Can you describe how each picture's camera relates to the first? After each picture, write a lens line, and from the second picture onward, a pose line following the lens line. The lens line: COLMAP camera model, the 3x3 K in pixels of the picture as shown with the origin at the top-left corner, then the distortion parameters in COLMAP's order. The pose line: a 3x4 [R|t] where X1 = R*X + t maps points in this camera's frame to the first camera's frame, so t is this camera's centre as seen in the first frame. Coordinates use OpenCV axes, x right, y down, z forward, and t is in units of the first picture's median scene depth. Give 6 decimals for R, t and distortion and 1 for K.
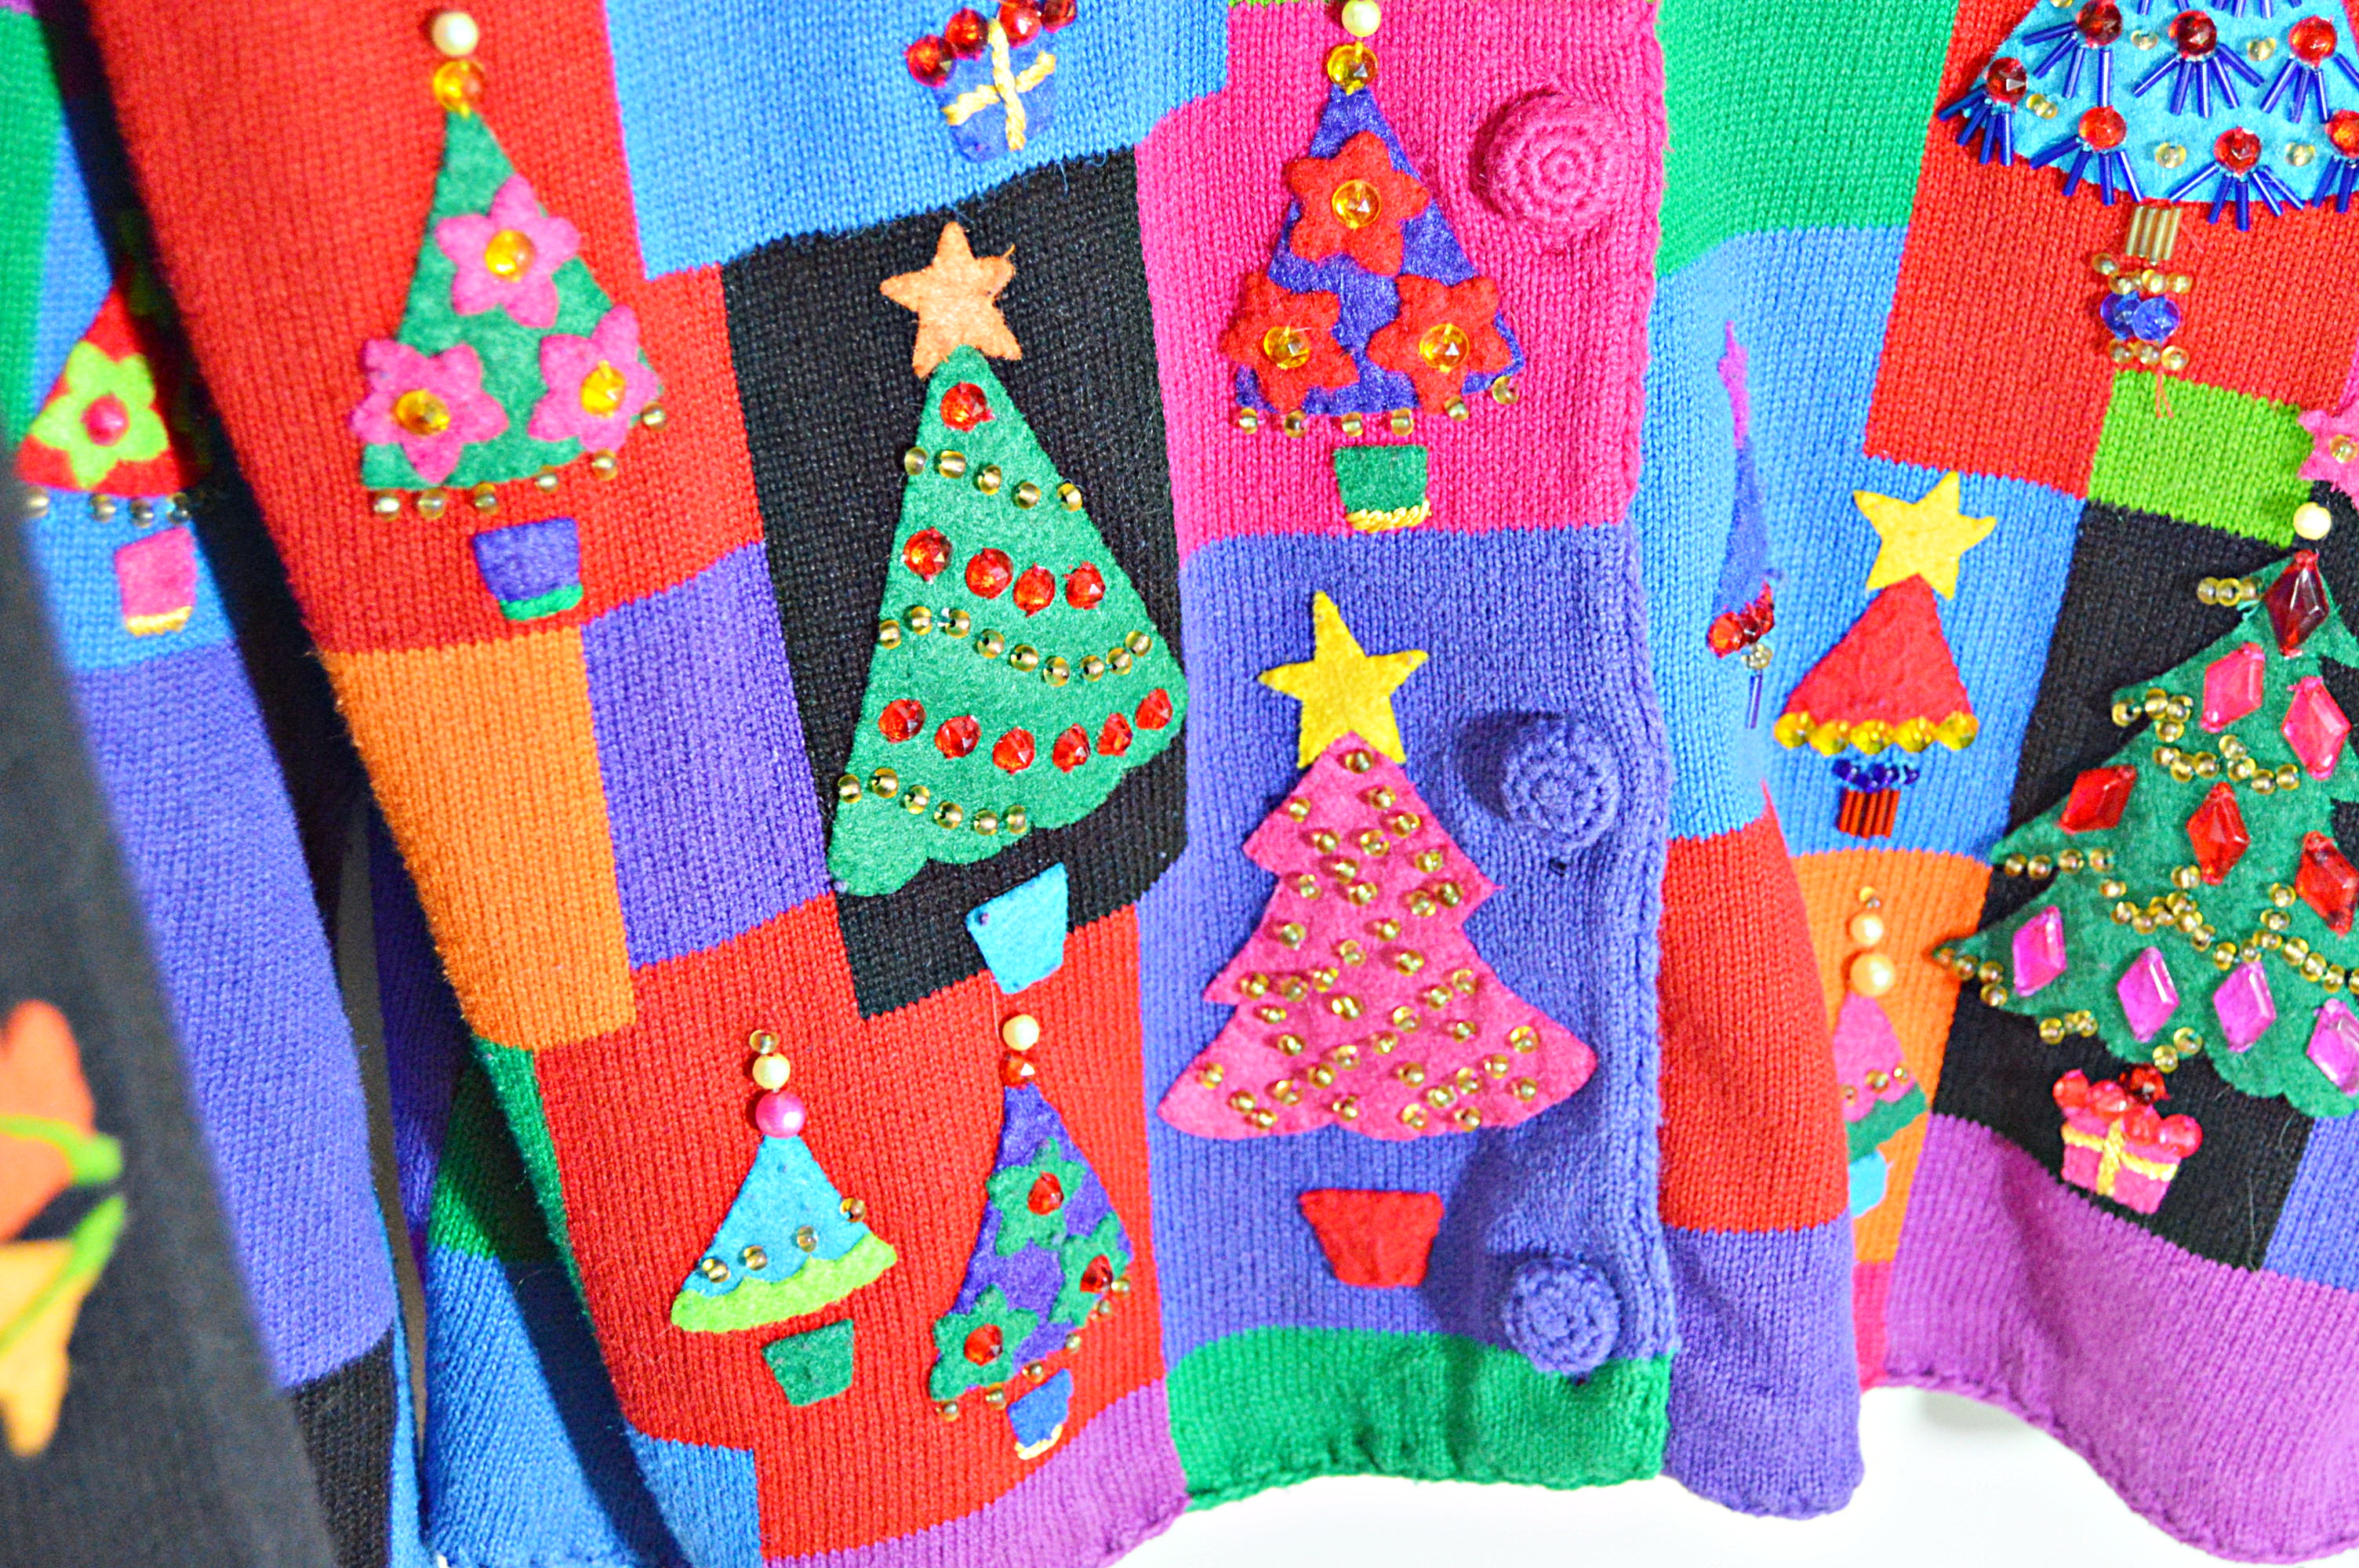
lens RADIAL K [[4321.3, 0, 1169.1], [0, 4321.3, 806.1], [0, 0, 1]] dist [-0.015094, 0.000000]
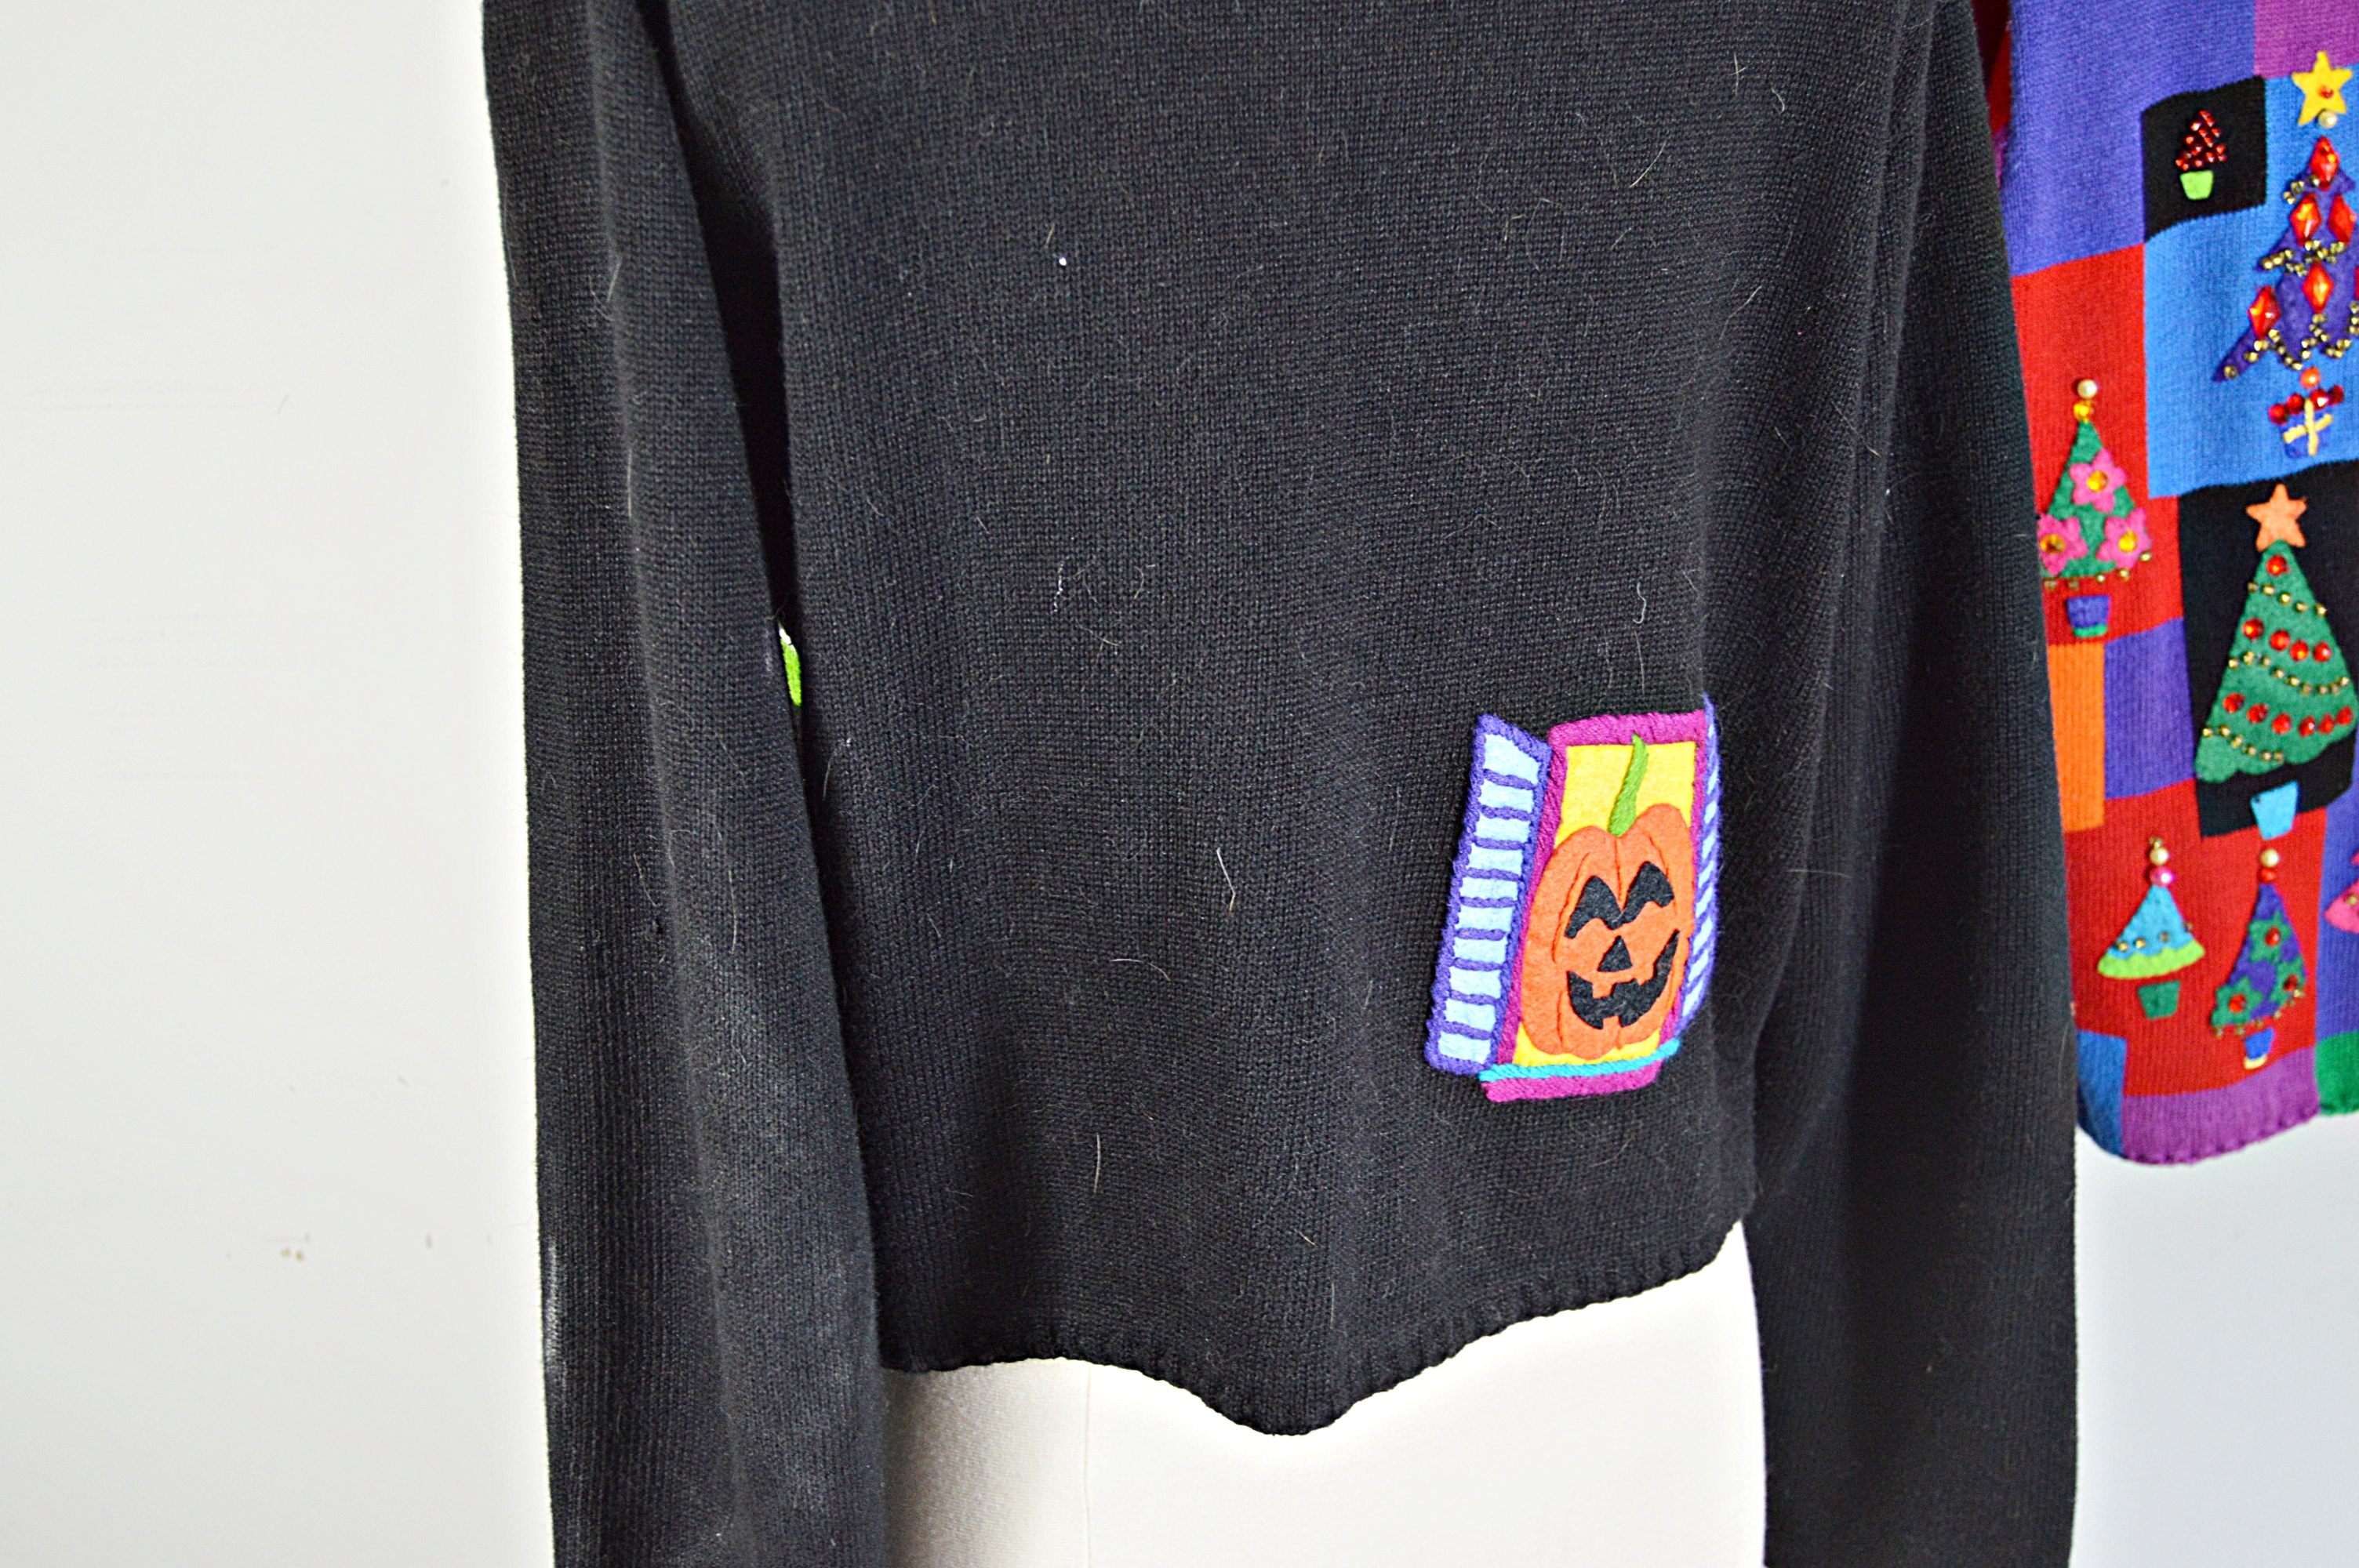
lens RADIAL K [[3115.8, 0, 1179.3], [0, 3115.8, 790.6], [0, 0, 1]] dist [-0.005256, 0.000000]
pose [[0.956055, 0.071980, -0.284213, -0.121734], [-0.102713, 0.990189, -0.094739, 0.235761], [0.274605, 0.119768, 0.954069, -0.708443]]
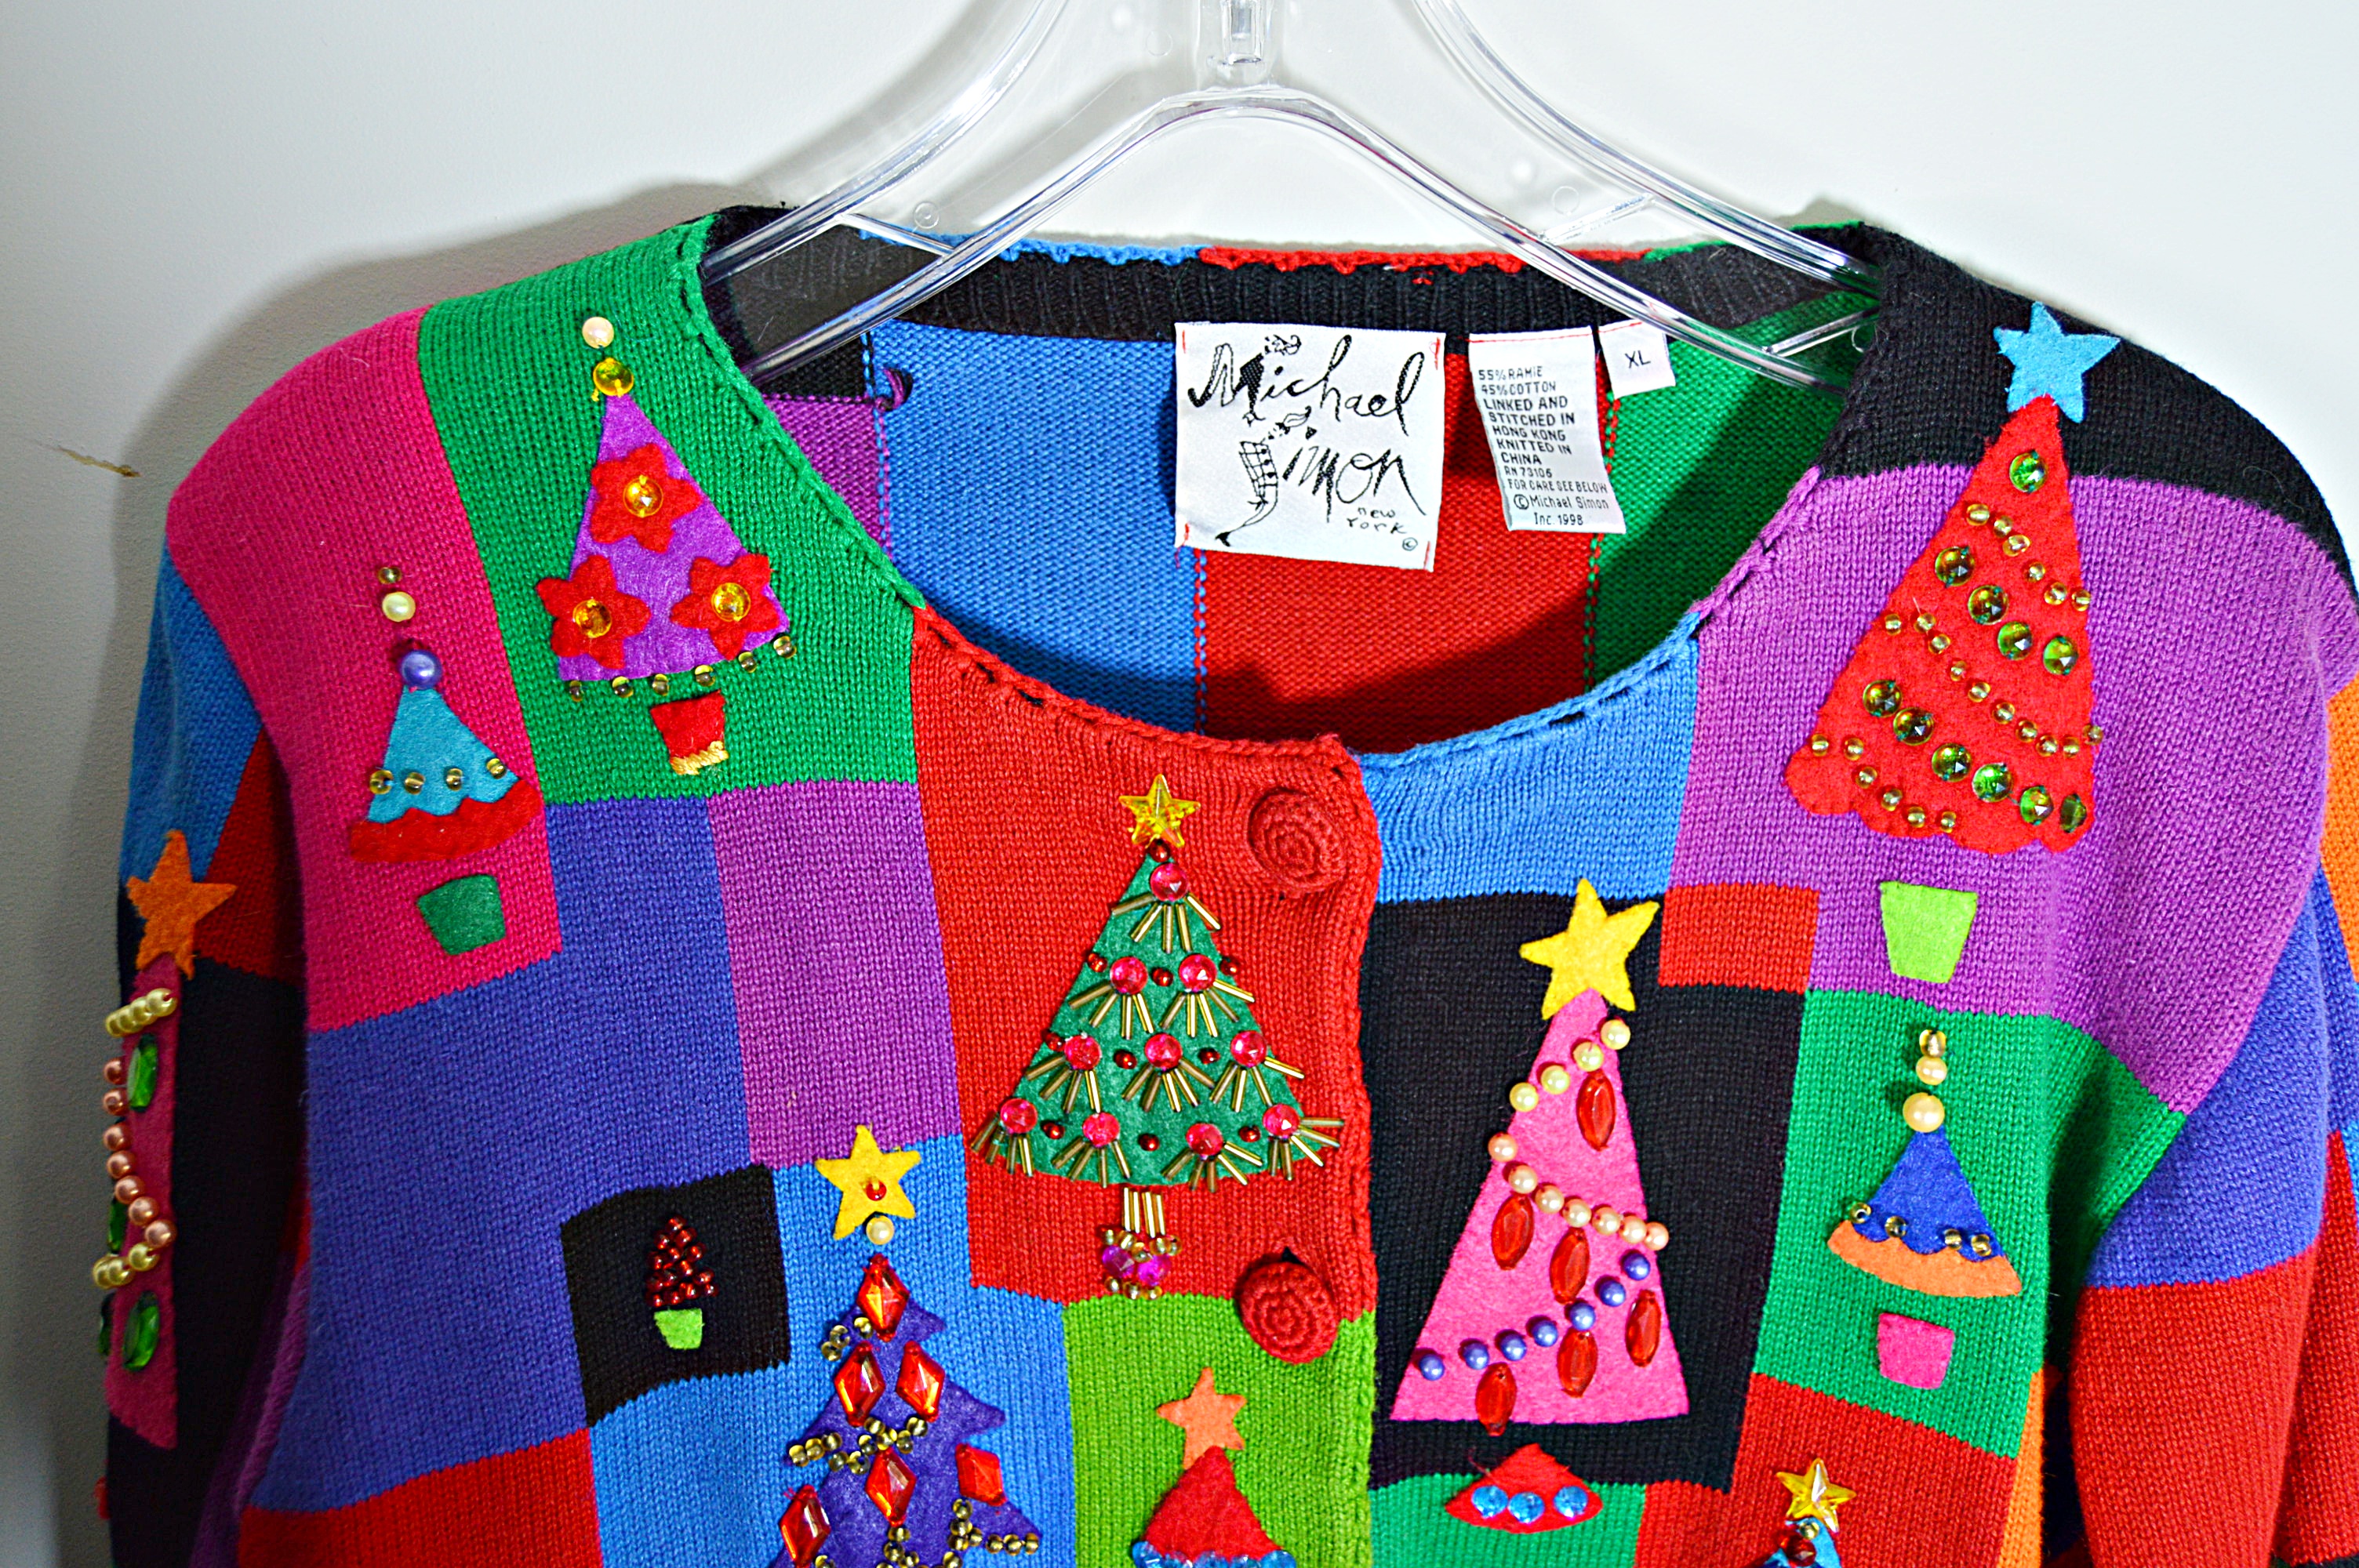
lens RADIAL K [[2087.0, 0, 1179.8], [0, 2087.0, 771.9], [0, 0, 1]] dist [-0.012433, -0.002313]
pose [[0.976873, 0.045196, -0.208987, 0.174533], [-0.099364, 0.961412, -0.256540, -0.276252], [0.189328, 0.271373, 0.943669, 0.252768]]
